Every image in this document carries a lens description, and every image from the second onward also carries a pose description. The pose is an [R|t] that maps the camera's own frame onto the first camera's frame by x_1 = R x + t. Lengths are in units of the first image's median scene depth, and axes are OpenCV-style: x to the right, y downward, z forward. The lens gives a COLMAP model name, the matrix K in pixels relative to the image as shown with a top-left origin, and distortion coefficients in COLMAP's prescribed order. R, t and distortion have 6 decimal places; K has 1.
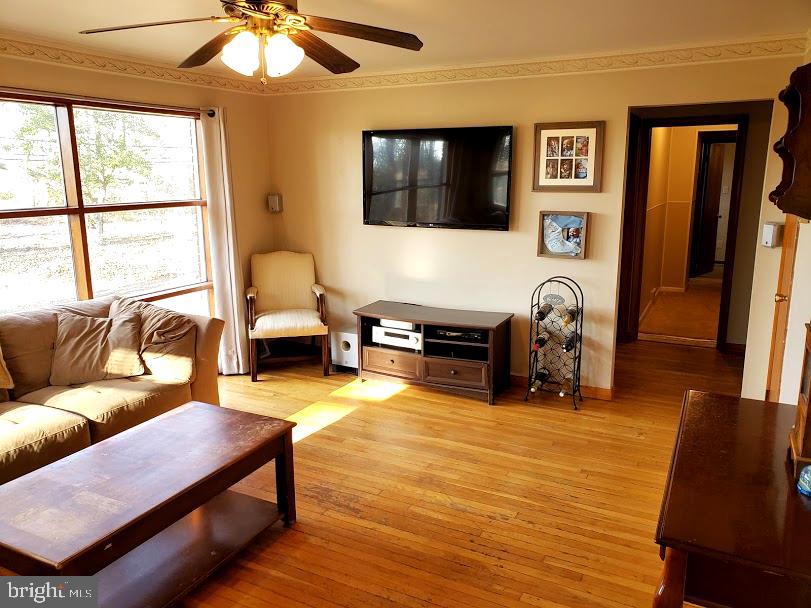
lens RADIAL K [[635.6, 0, 406.9], [0, 635.6, 296.7], [0, 0, 1]] dist [0.017903, 0.000228]
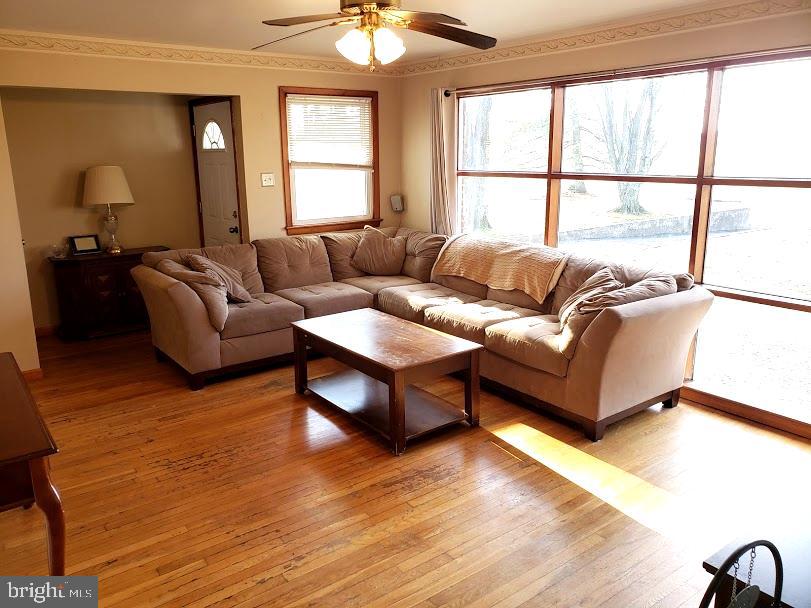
lens RADIAL K [[635.6, 0, 406.7], [0, 635.6, 300.7], [0, 0, 1]] dist [0.017903, 0.000228]
pose [[-0.455891, 0.220588, -0.862267, 0.572759], [-0.155067, 0.934298, 0.321001, -0.213727], [0.876423, 0.280051, -0.391732, 1.076345]]
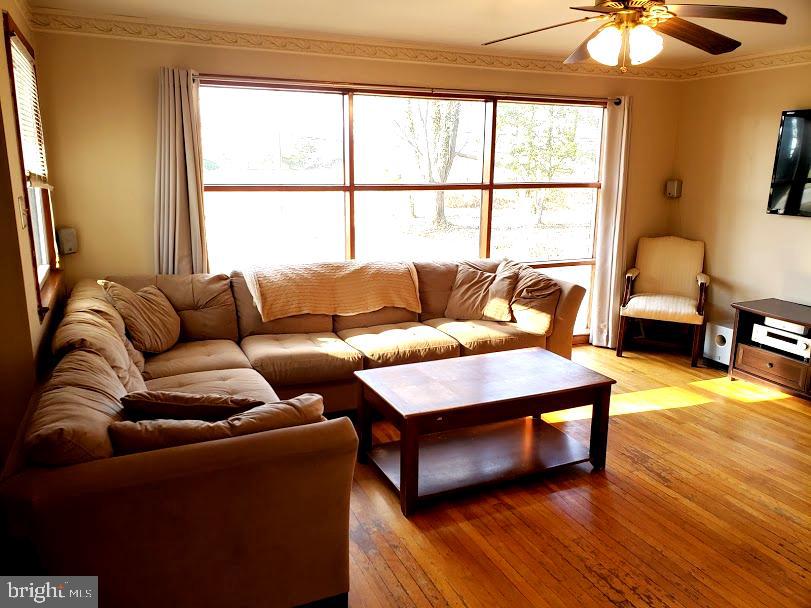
lens RADIAL K [[635.6, 0, 390.8], [0, 635.6, 299.9], [0, 0, 1]] dist [0.017903, 0.000228]
pose [[0.773484, 0.145613, -0.616862, 0.139258], [-0.135182, 0.988758, 0.063895, 0.031899], [0.619232, 0.033967, 0.784473, -0.083039]]
